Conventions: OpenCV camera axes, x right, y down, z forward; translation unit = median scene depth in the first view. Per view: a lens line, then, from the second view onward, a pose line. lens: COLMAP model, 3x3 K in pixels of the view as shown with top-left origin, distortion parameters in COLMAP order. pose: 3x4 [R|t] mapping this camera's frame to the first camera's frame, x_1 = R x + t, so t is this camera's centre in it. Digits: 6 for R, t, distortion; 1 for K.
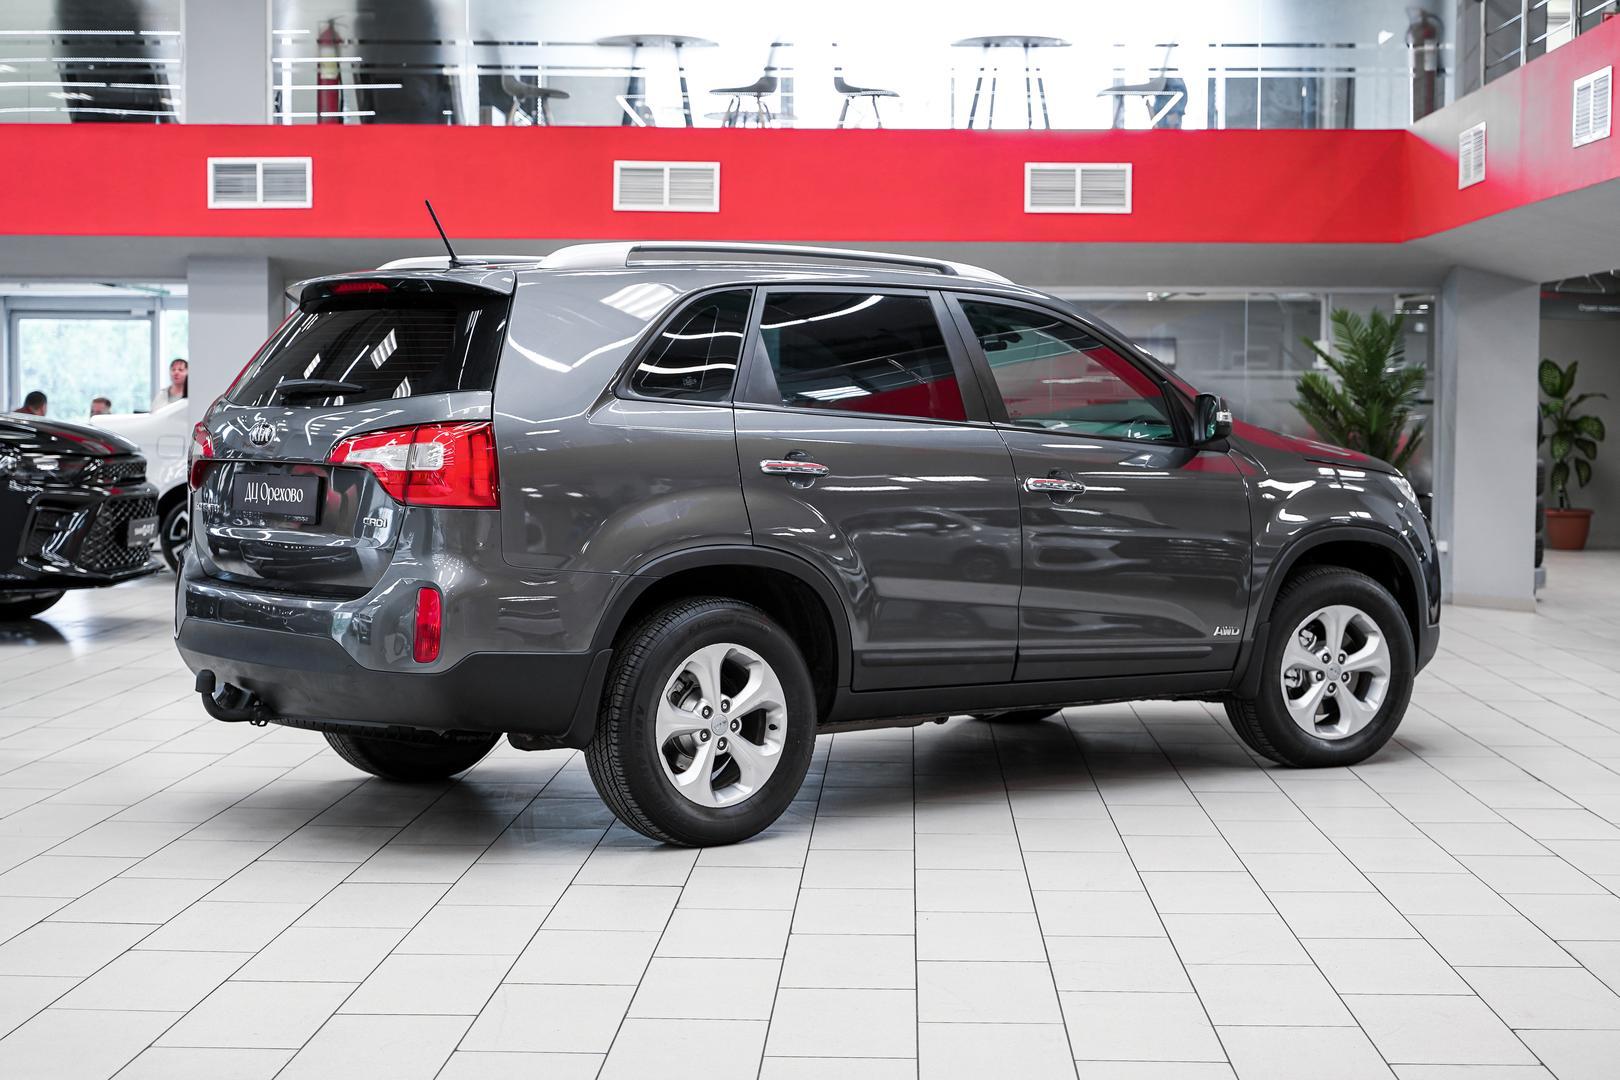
lens RADIAL K [[2848.6, 0, 822.4], [0, 2848.6, 535.0], [0, 0, 1]] dist [0.019993, 0.000000]
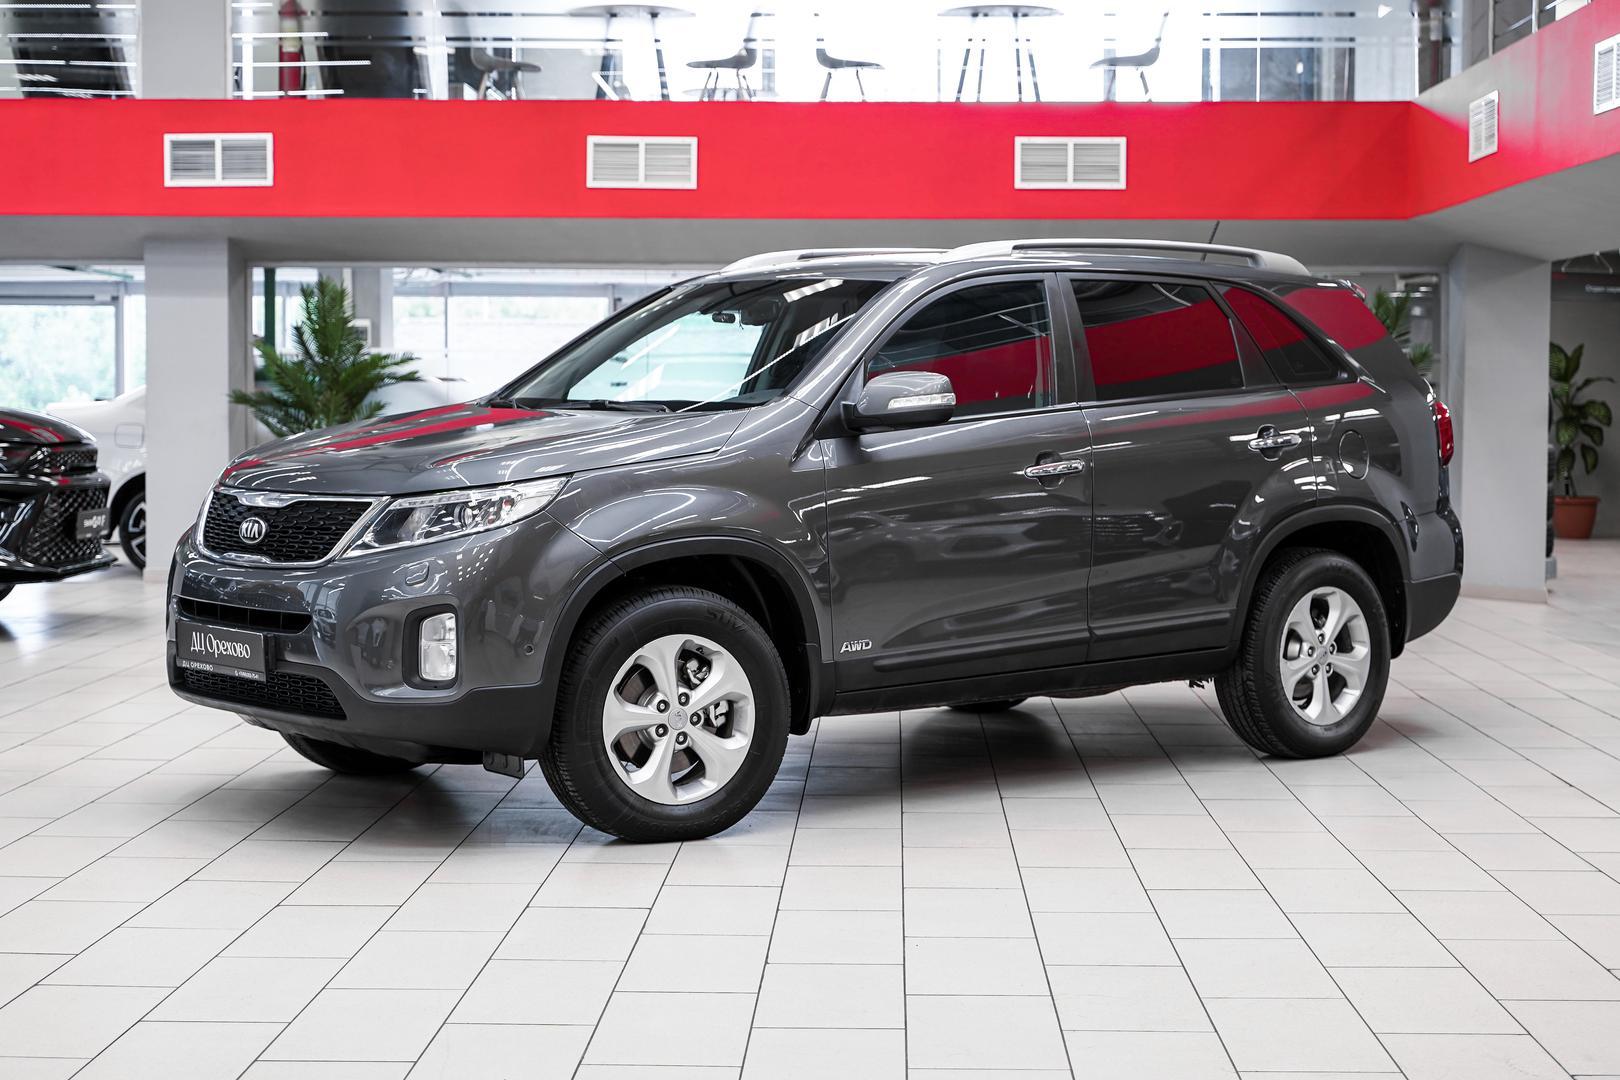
lens RADIAL K [[2848.6, 0, 814.8], [0, 2848.6, 553.5], [0, 0, 1]] dist [0.019993, 0.000000]
pose [[0.999994, -0.002663, 0.002313, 0.001002], [0.002640, 0.999947, 0.009953, 0.000071], [-0.002340, -0.009947, 0.999948, 0.037174]]
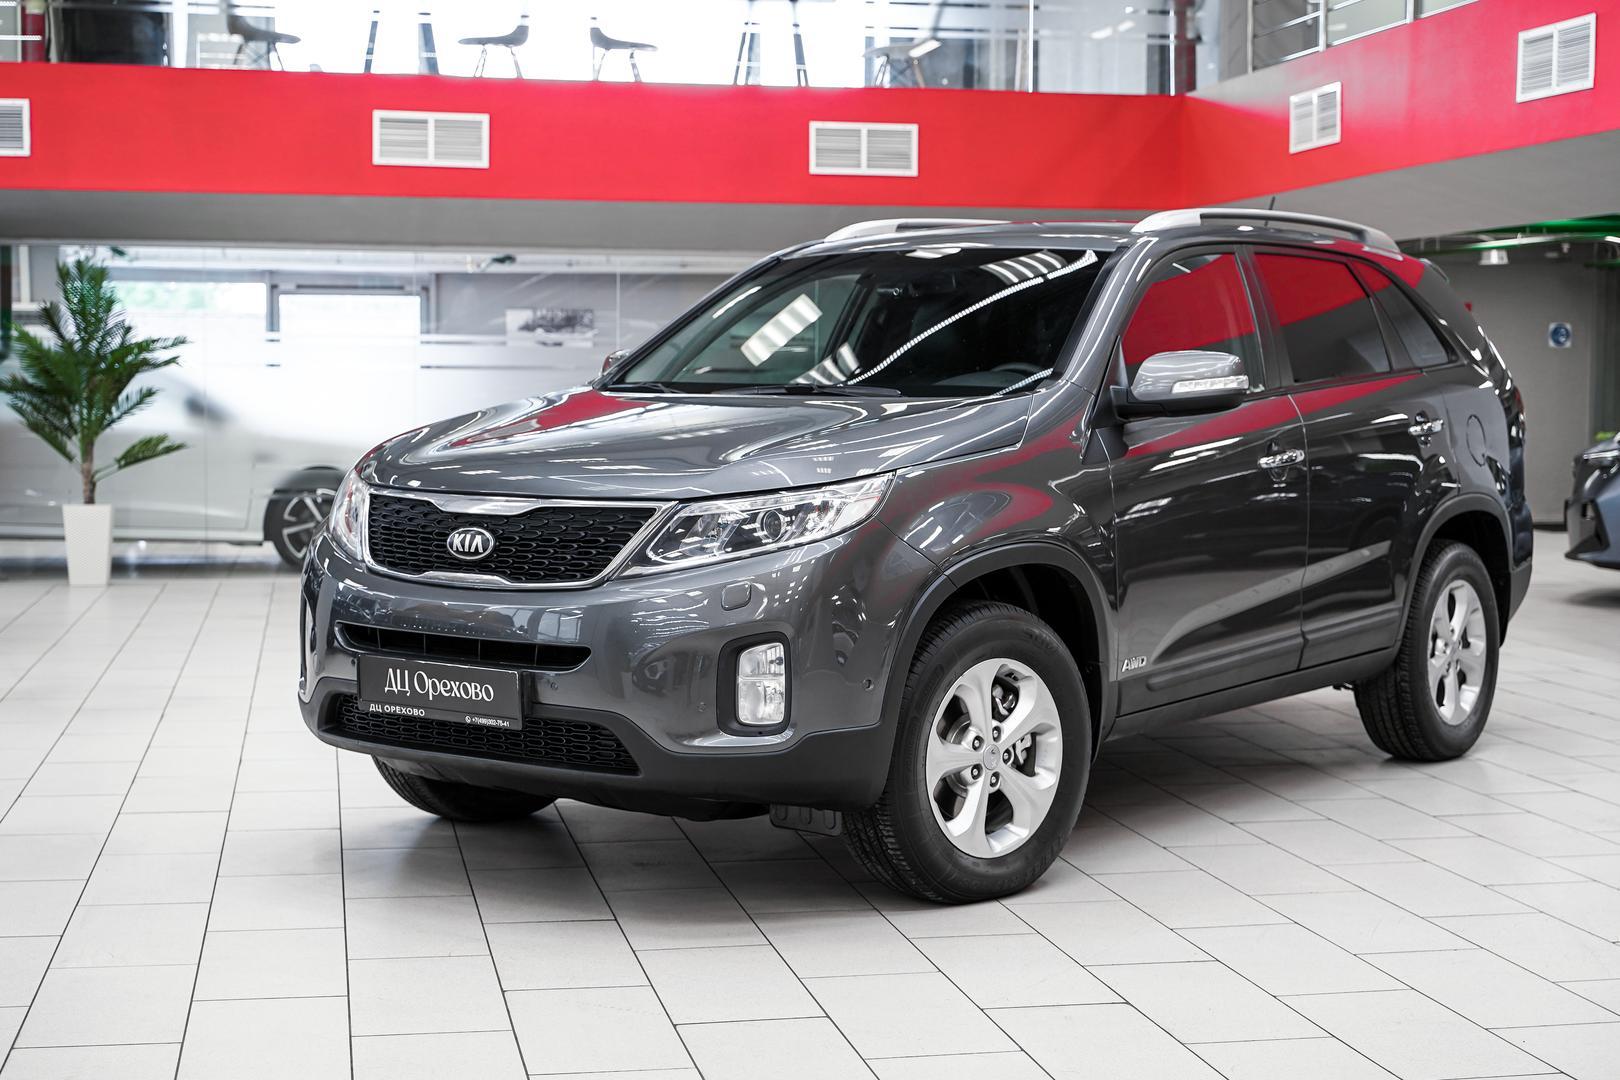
lens RADIAL K [[2530.7, 0, 805.3], [0, 2530.7, 549.5], [0, 0, 1]] dist [0.018937, 0.000000]
pose [[0.972748, -0.018487, 0.231125, -0.126491], [0.013761, 0.999662, 0.022043, -0.005430], [-0.231454, -0.018262, 0.972674, 0.165348]]
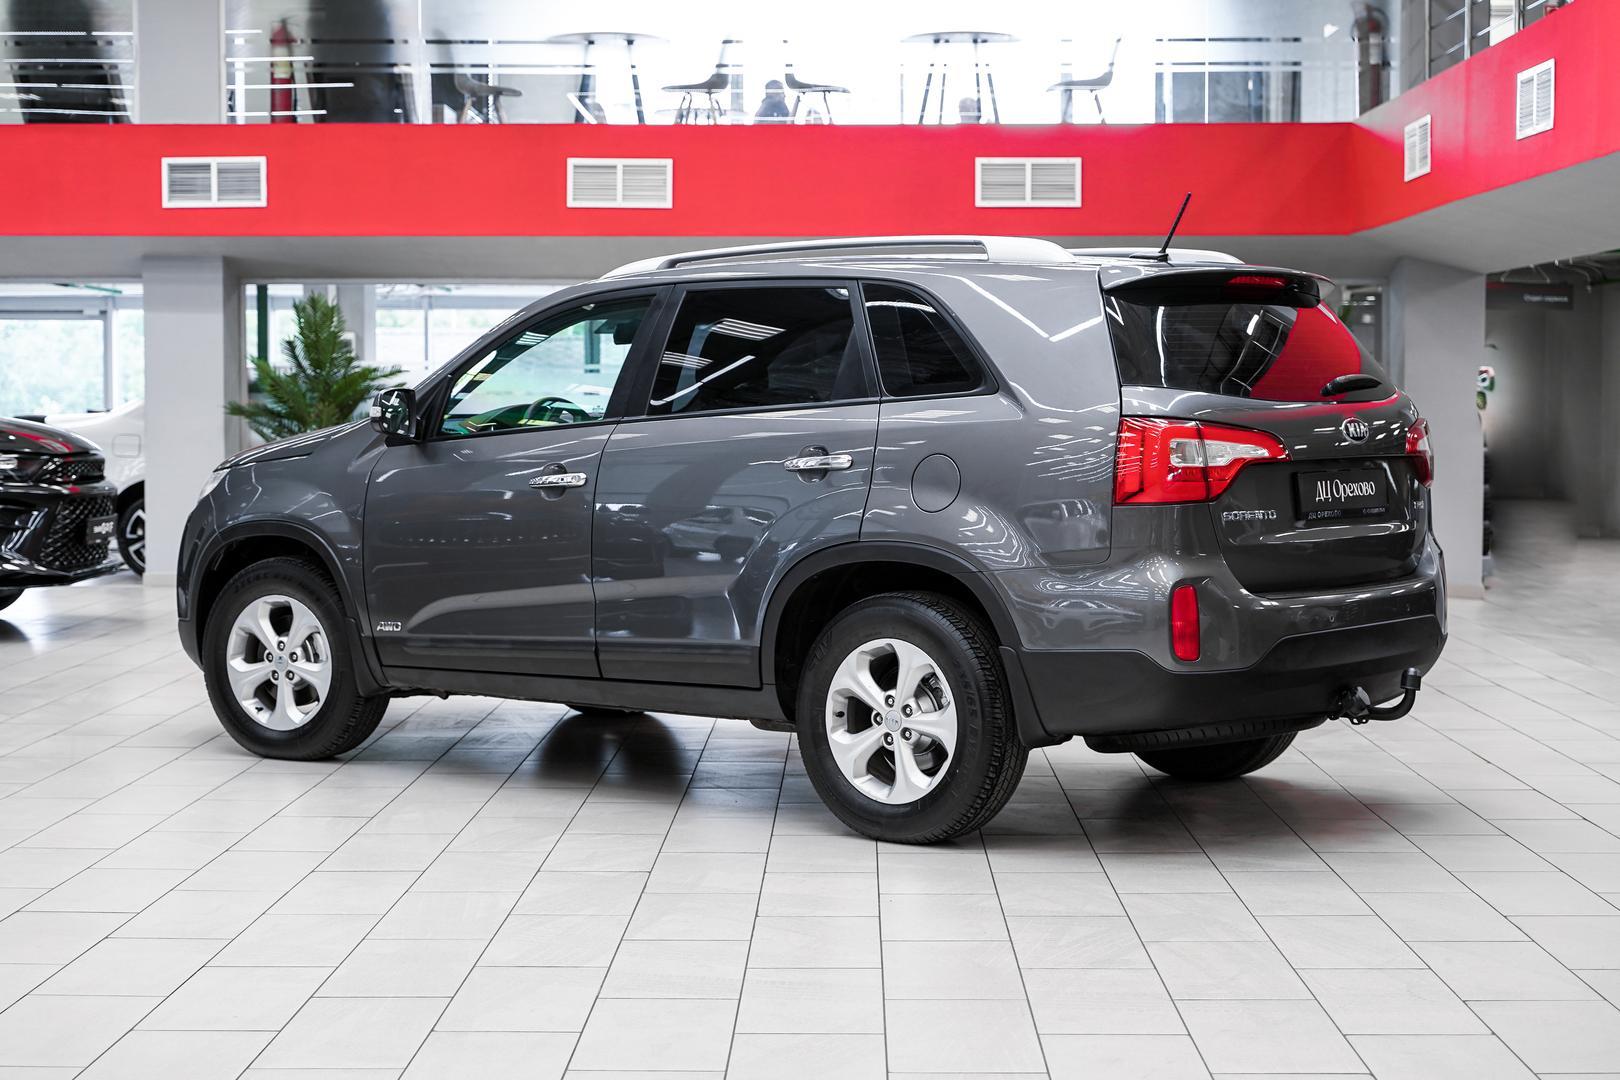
lens RADIAL K [[2848.6, 0, 808.5], [0, 2848.6, 532.5], [0, 0, 1]] dist [0.019993, 0.000000]
pose [[0.999888, -0.007601, 0.012906, -0.001884], [0.007594, 0.999971, 0.000571, 0.000949], [-0.012910, -0.000473, 0.999917, -0.007072]]
